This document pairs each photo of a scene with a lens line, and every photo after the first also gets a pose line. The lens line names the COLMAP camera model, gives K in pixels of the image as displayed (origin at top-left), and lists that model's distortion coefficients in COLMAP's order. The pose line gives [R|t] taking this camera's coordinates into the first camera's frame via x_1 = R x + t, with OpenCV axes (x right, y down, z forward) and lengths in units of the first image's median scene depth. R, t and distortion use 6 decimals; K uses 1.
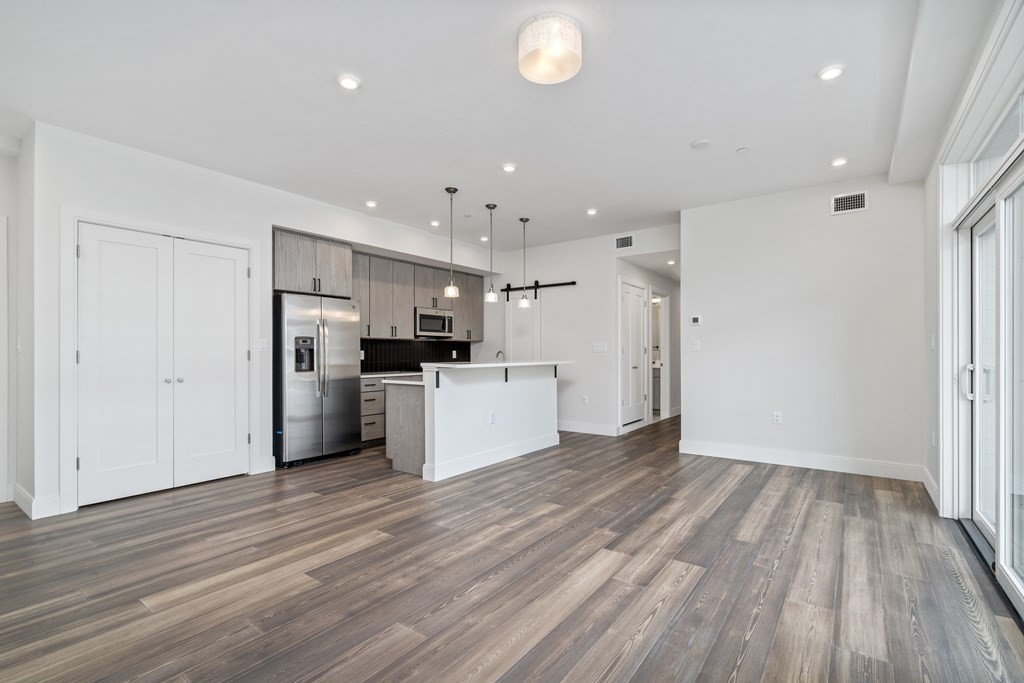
lens RADIAL K [[464.9, 0, 509.9], [0, 464.9, 353.1], [0, 0, 1]] dist [-0.000338, 0.000218]
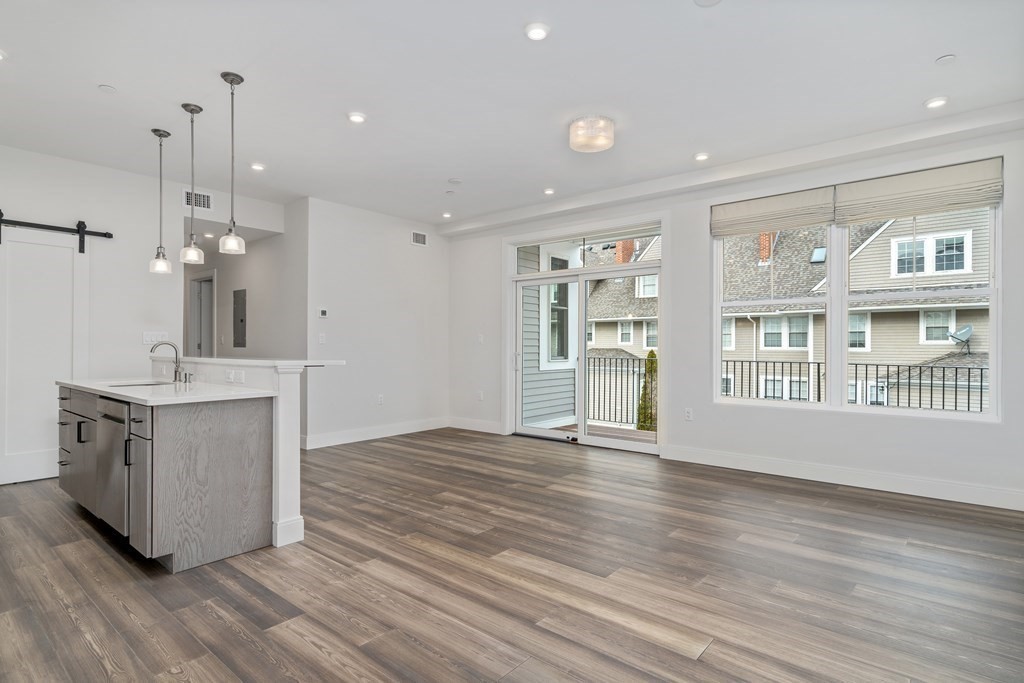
lens RADIAL K [[528.2, 0, 511.1], [0, 528.2, 347.6], [0, 0, 1]] dist [0.000304, 0.000306]
pose [[0.060592, -0.000564, 0.998162, -0.891438], [0.000300, 1.000000, 0.000547, 0.003744], [-0.998163, 0.000266, 0.060592, 0.658374]]
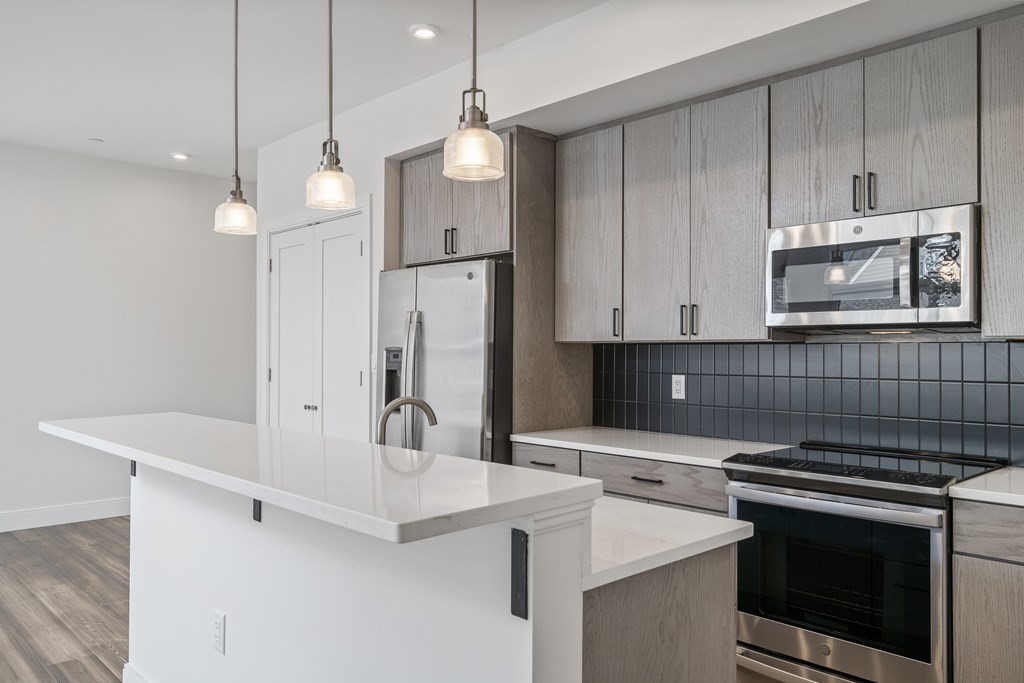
lens RADIAL K [[762.5, 0, 512.0], [0, 762.5, 341.5], [0, 0, 1]] dist [0.003314, -0.003318]
pose [[-0.170623, -0.010890, -0.985276, 0.452890], [-0.003069, 0.999940, -0.010520, -0.037565], [0.985332, 0.001228, -0.170646, 1.454758]]
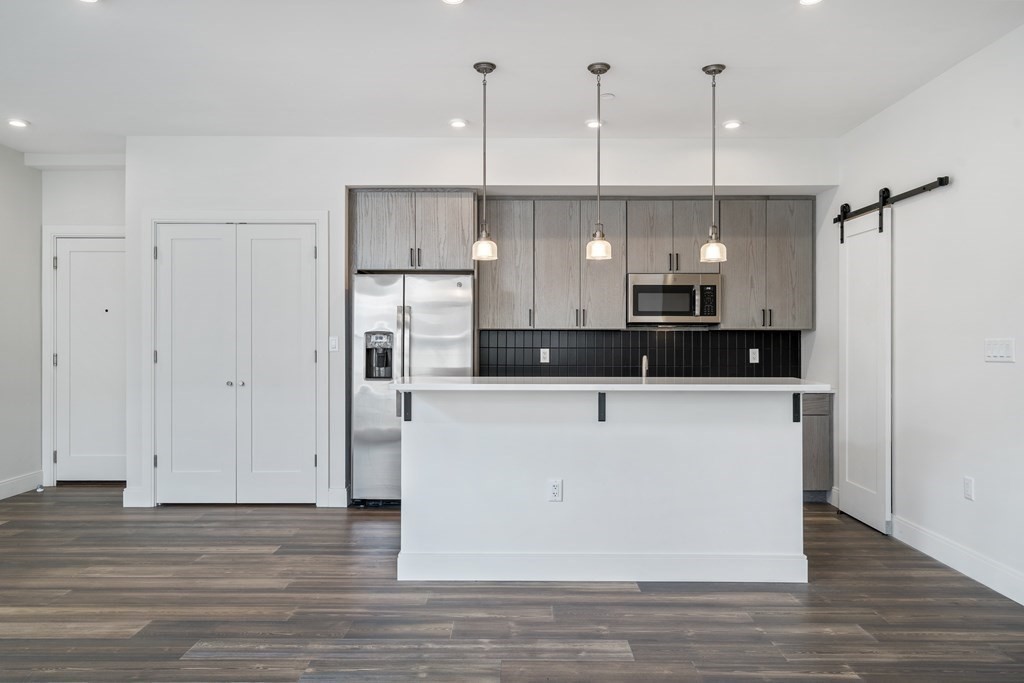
lens RADIAL K [[690.3, 0, 512.0], [0, 690.3, 341.5], [0, 0, 1]] dist [0.002352, 0.001260]
pose [[0.598227, 0.007660, -0.801290, 0.620904], [-0.004146, 0.999971, 0.006464, -0.031326], [0.801316, -0.000545, 0.598241, 0.592407]]
